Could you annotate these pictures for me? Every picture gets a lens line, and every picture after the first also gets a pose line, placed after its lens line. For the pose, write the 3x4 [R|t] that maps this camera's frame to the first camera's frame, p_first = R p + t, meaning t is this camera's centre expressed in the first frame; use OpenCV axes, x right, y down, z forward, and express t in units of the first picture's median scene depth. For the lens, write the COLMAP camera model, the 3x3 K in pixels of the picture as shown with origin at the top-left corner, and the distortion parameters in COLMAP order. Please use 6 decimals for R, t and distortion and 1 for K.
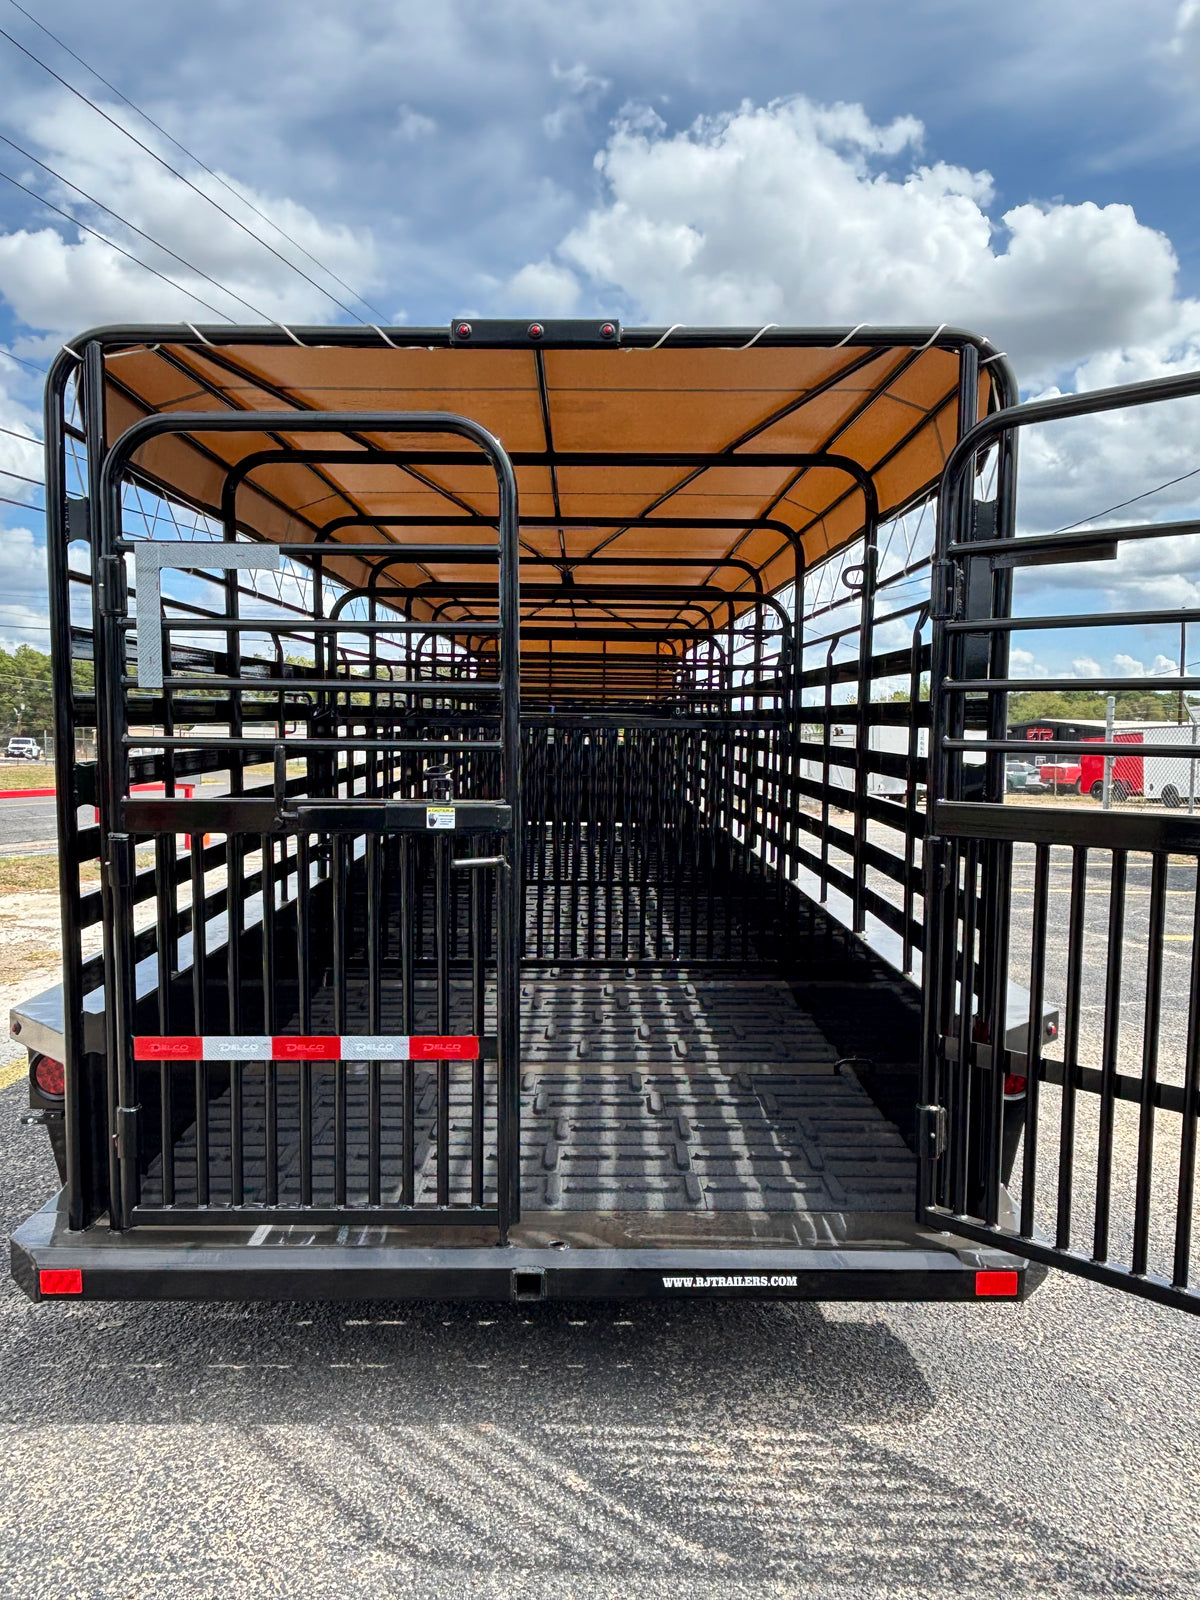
lens RADIAL K [[1178.1, 0, 598.8], [0, 1178.1, 794.5], [0, 0, 1]] dist [0.013992, -0.027524]
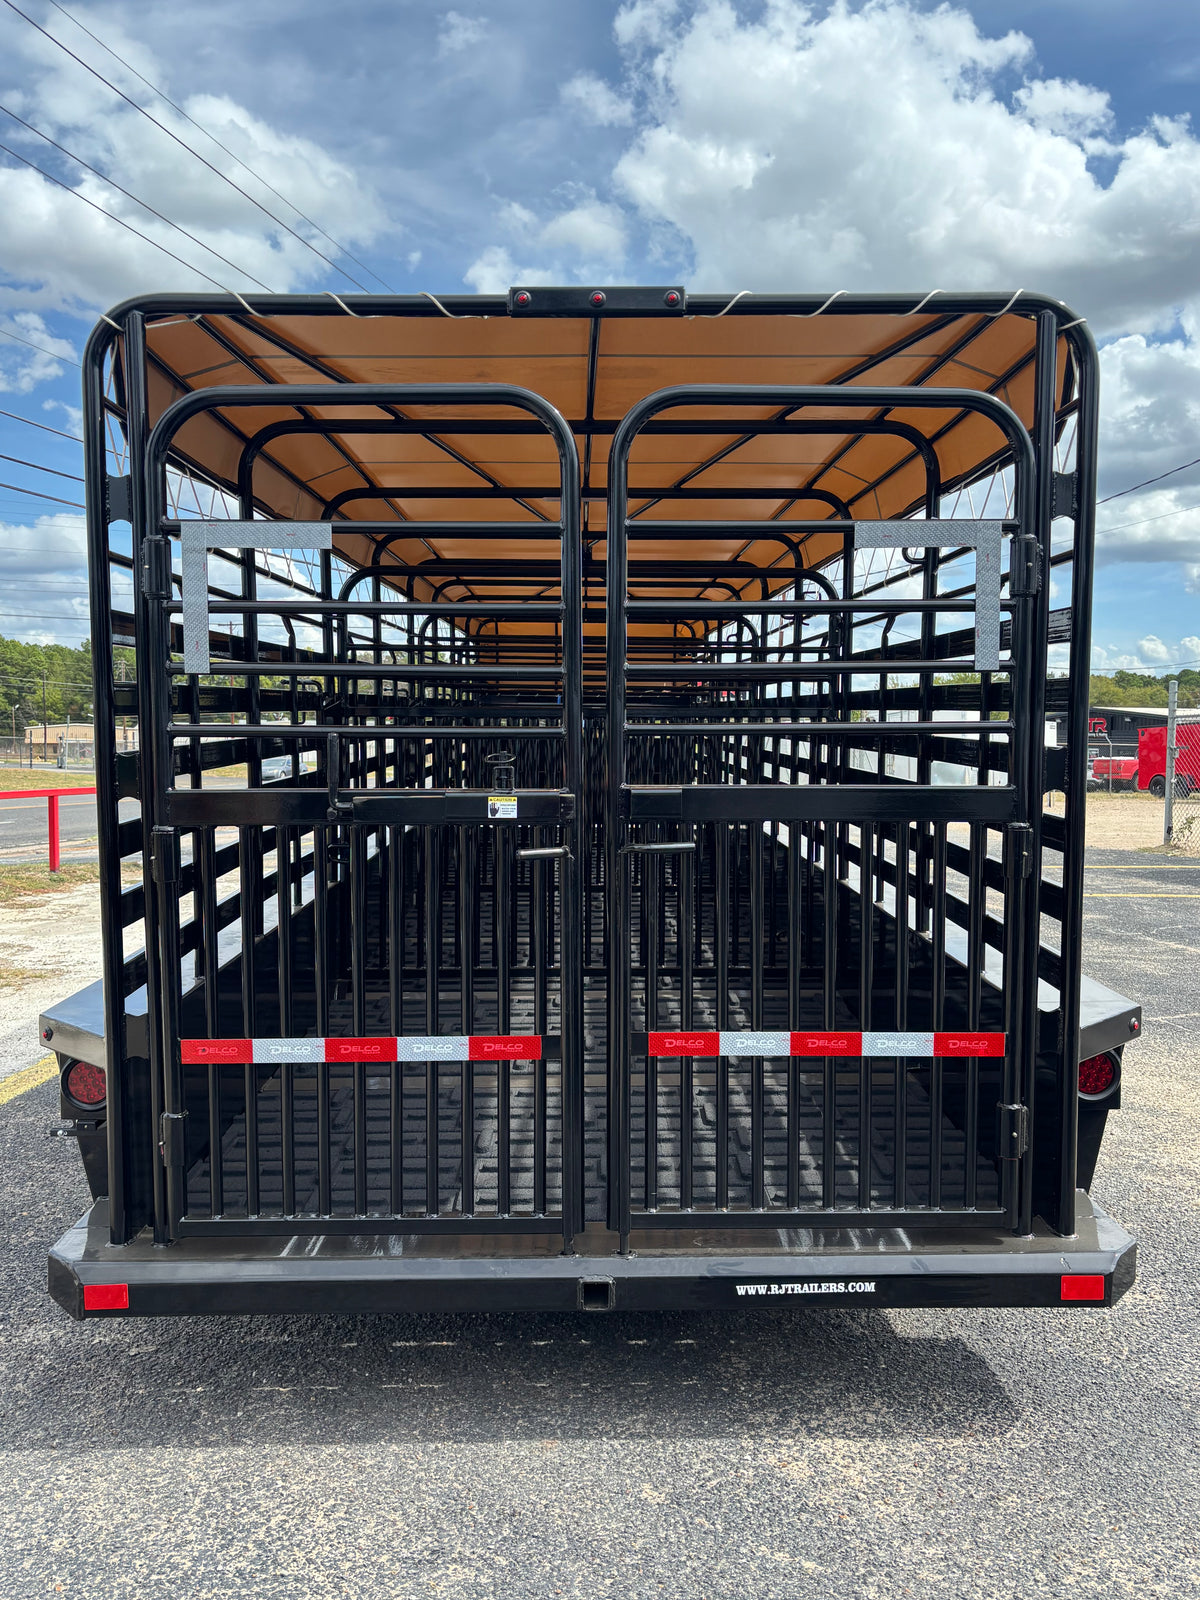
lens RADIAL K [[1330.7, 0, 606.2], [0, 1330.7, 797.4], [0, 0, 1]] dist [-0.001787, 0.014659]
pose [[0.999930, -0.008402, 0.008384, -0.053241], [0.008395, 0.999964, 0.000897, 0.010658], [-0.008392, -0.000827, 0.999964, -0.074721]]
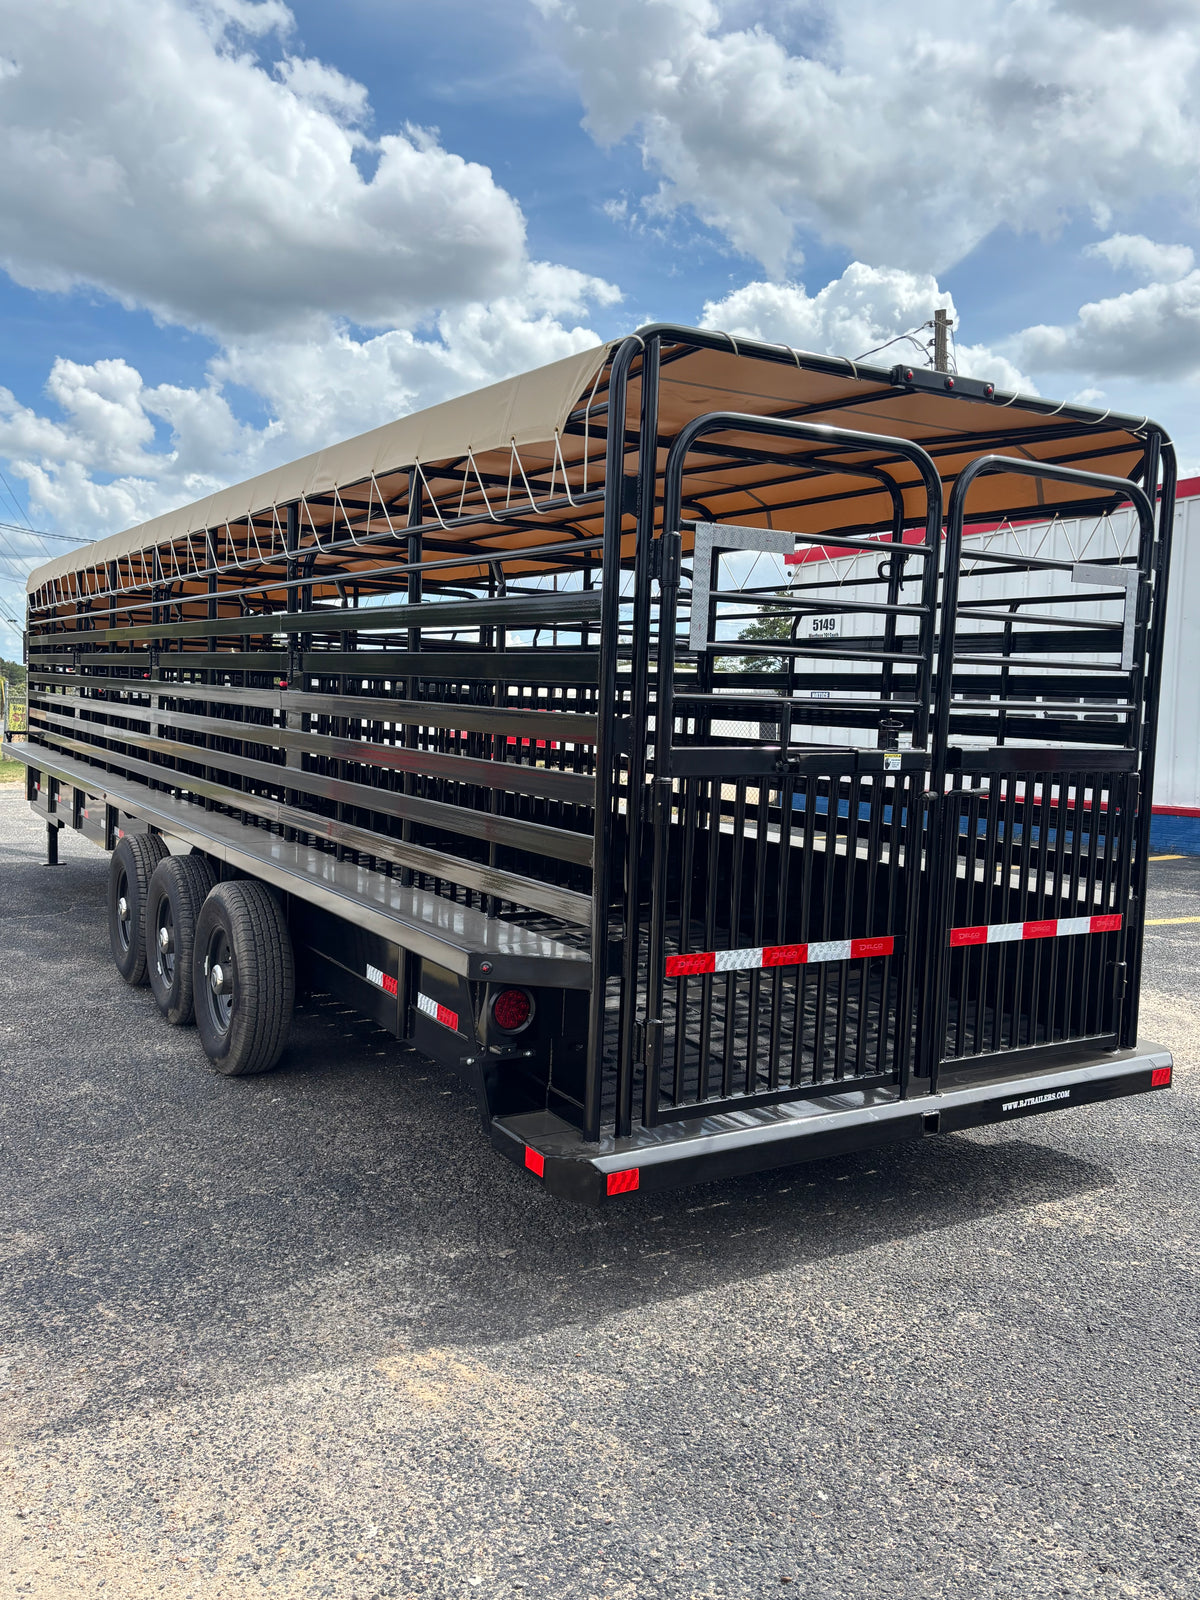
lens RADIAL K [[1330.7, 0, 609.3], [0, 1330.7, 810.2], [0, 0, 1]] dist [-0.001787, 0.014659]
pose [[0.856670, -0.025156, 0.515251, -1.026711], [0.007504, 0.999312, 0.036313, 0.017622], [-0.515811, -0.027242, 0.856269, -0.048694]]
